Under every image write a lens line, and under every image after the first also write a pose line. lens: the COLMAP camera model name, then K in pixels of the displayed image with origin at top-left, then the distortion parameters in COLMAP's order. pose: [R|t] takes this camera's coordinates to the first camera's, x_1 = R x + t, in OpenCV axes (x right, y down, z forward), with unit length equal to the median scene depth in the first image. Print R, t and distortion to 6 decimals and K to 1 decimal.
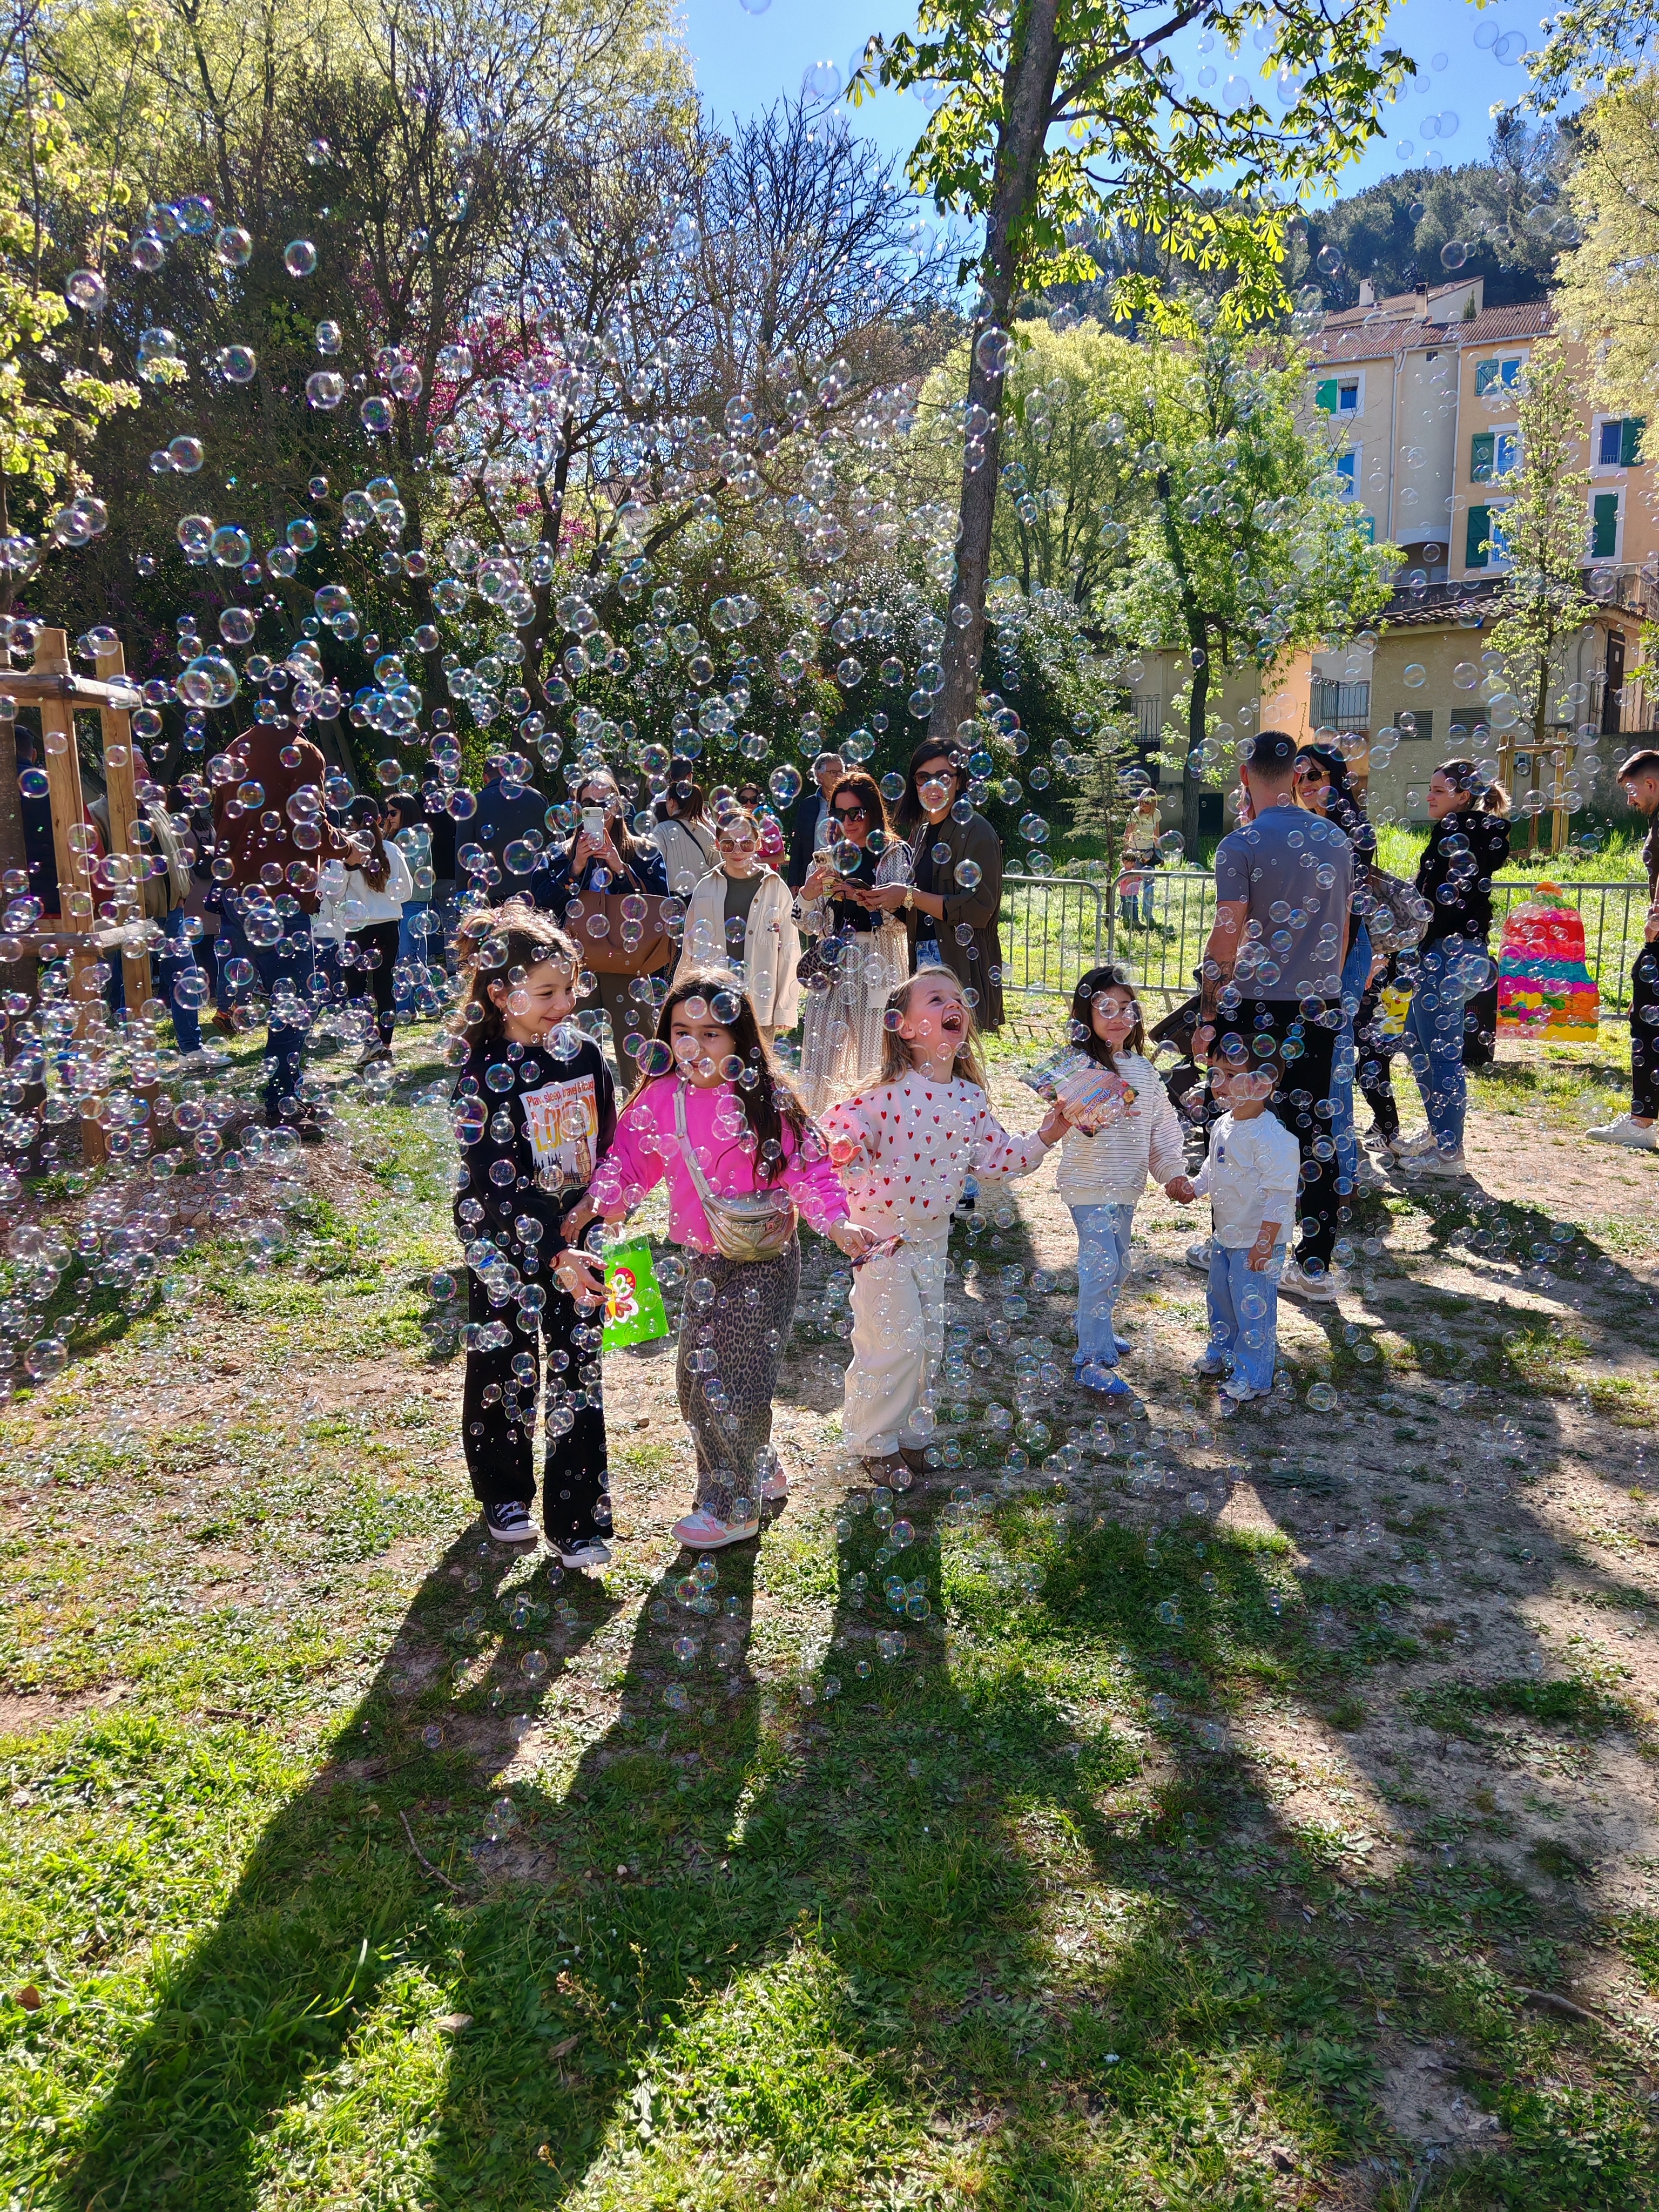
lens RADIAL K [[1708.8, 0, 829.5], [0, 1708.8, 1106.0], [0, 0, 1]] dist [0.092361, -0.137789]
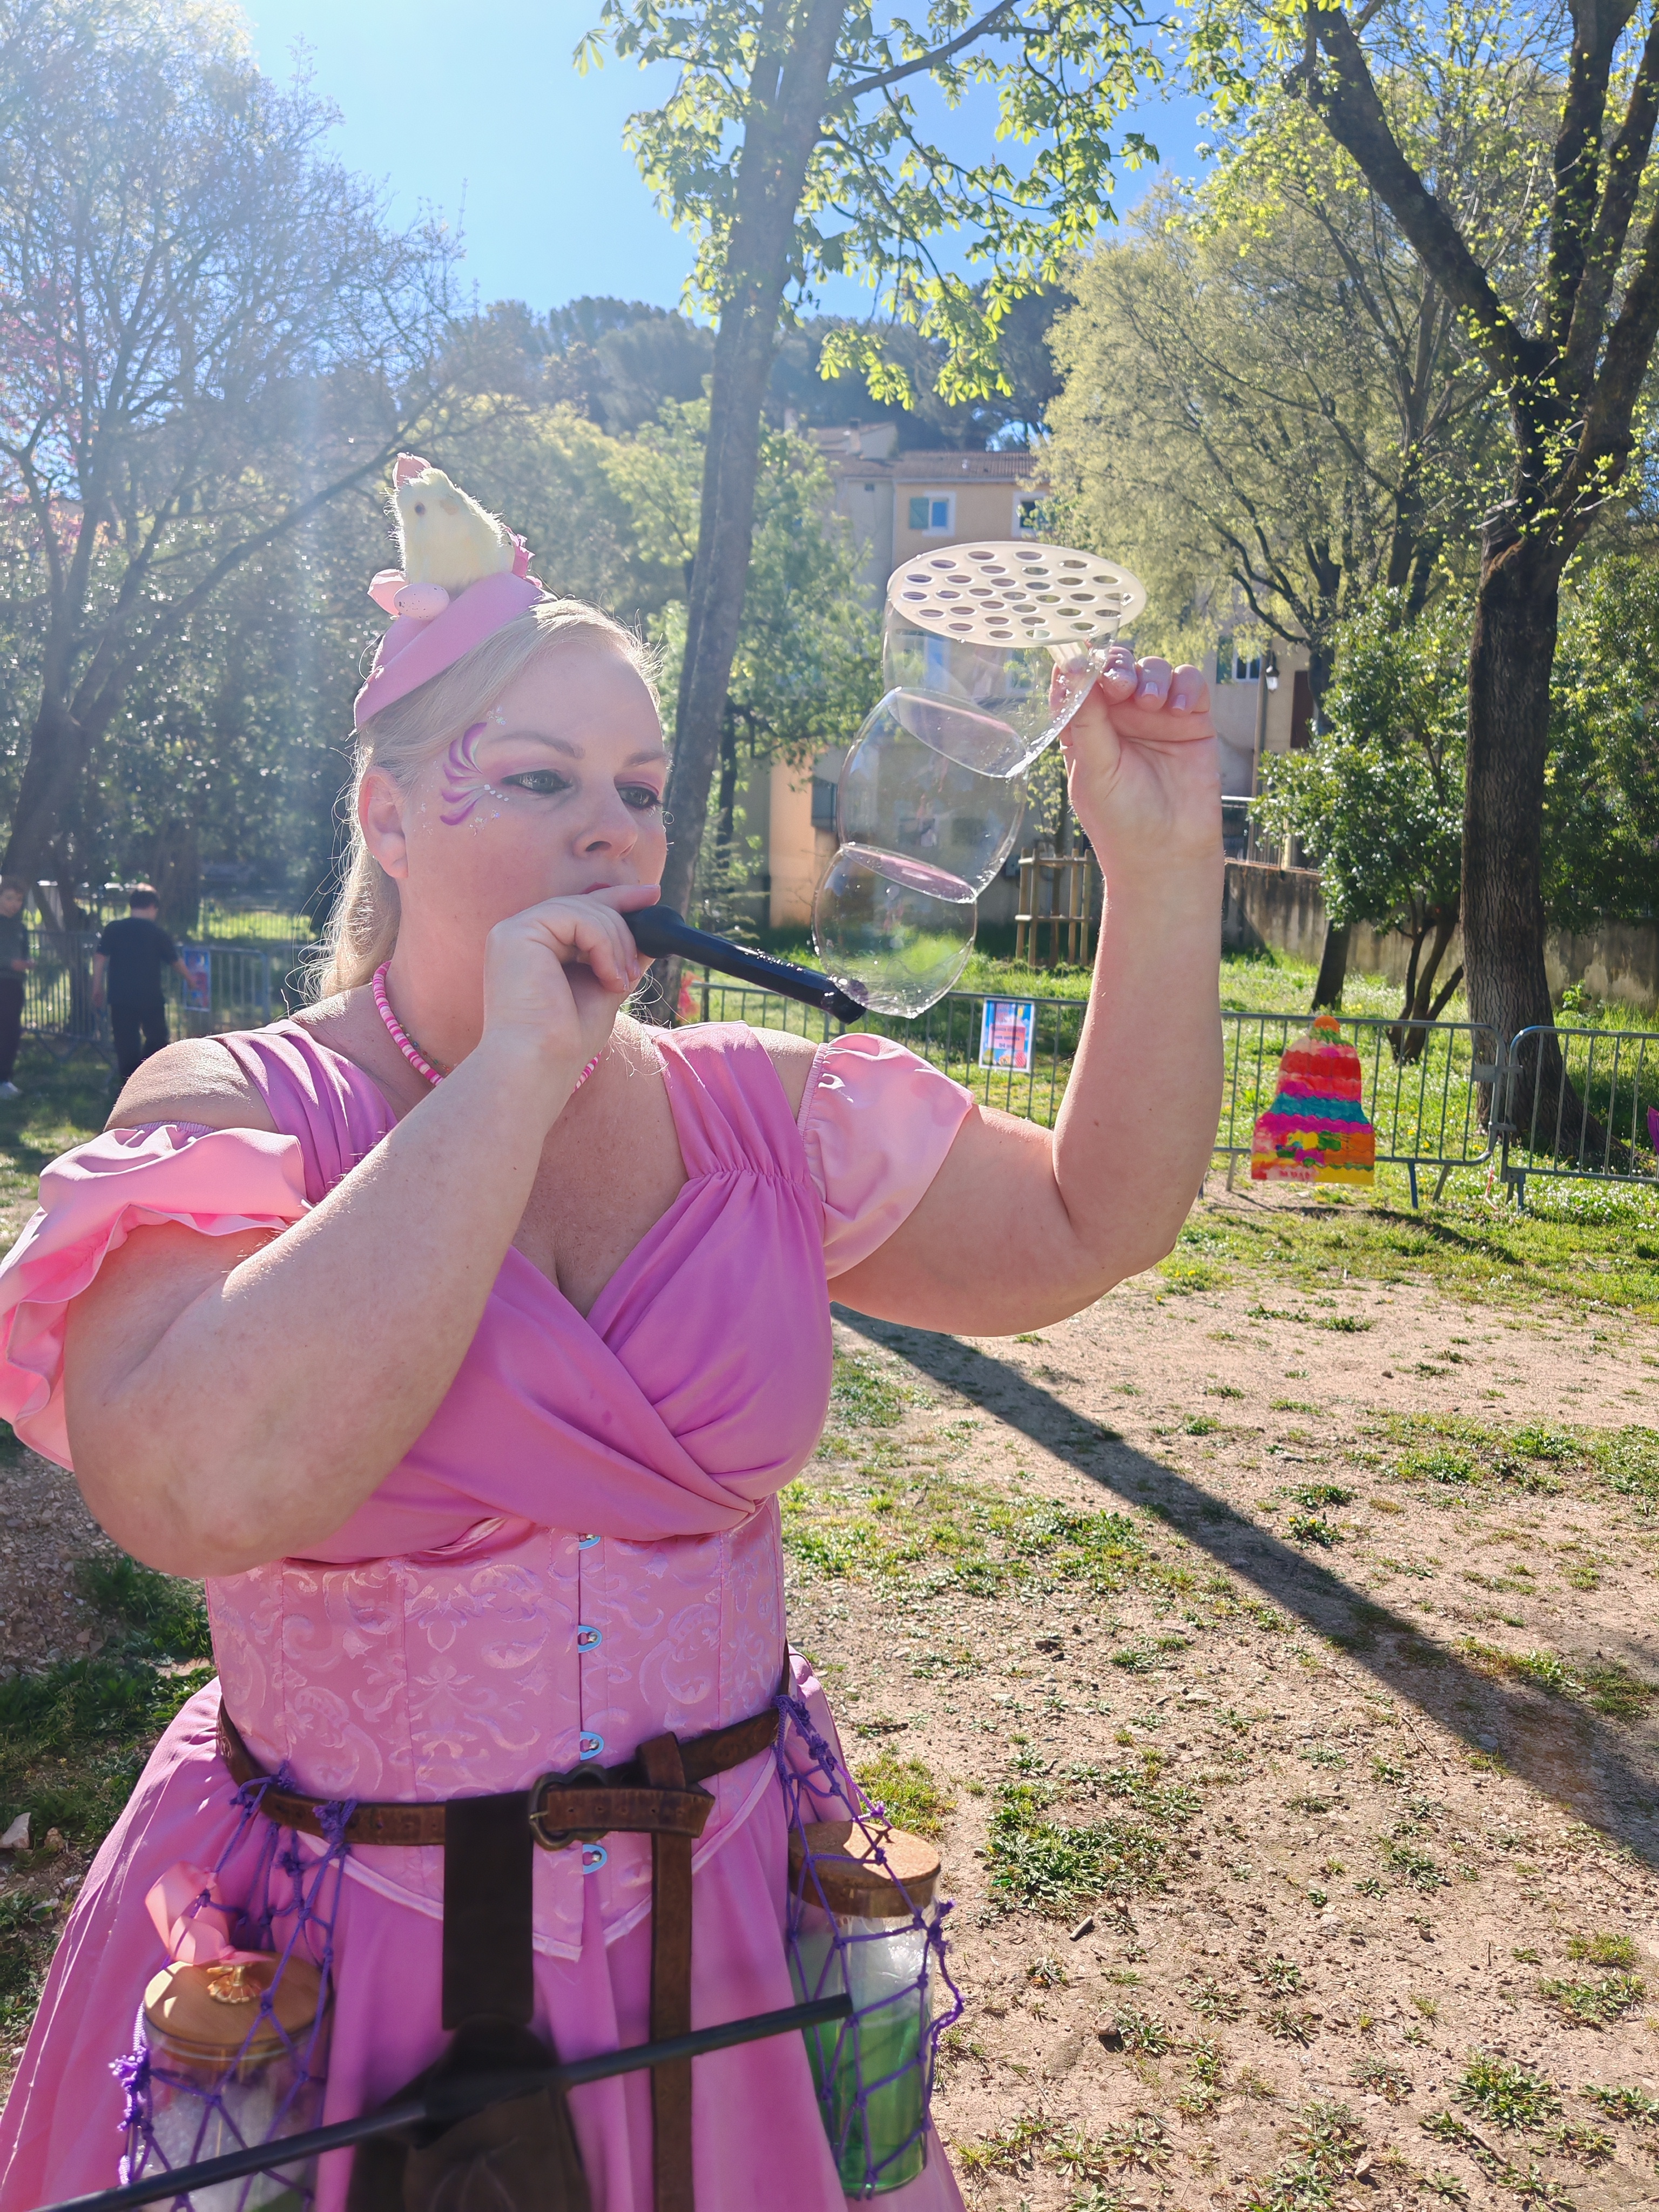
lens RADIAL K [[1708.8, 0, 829.5], [0, 1708.8, 1106.0], [0, 0, 1]] dist [0.092361, -0.137789]
pose [[0.947231, 0.015594, 0.320171, -0.126923], [-0.001368, 0.999004, -0.044609, -0.033168], [-0.320547, 0.041817, 0.946309, 0.171095]]
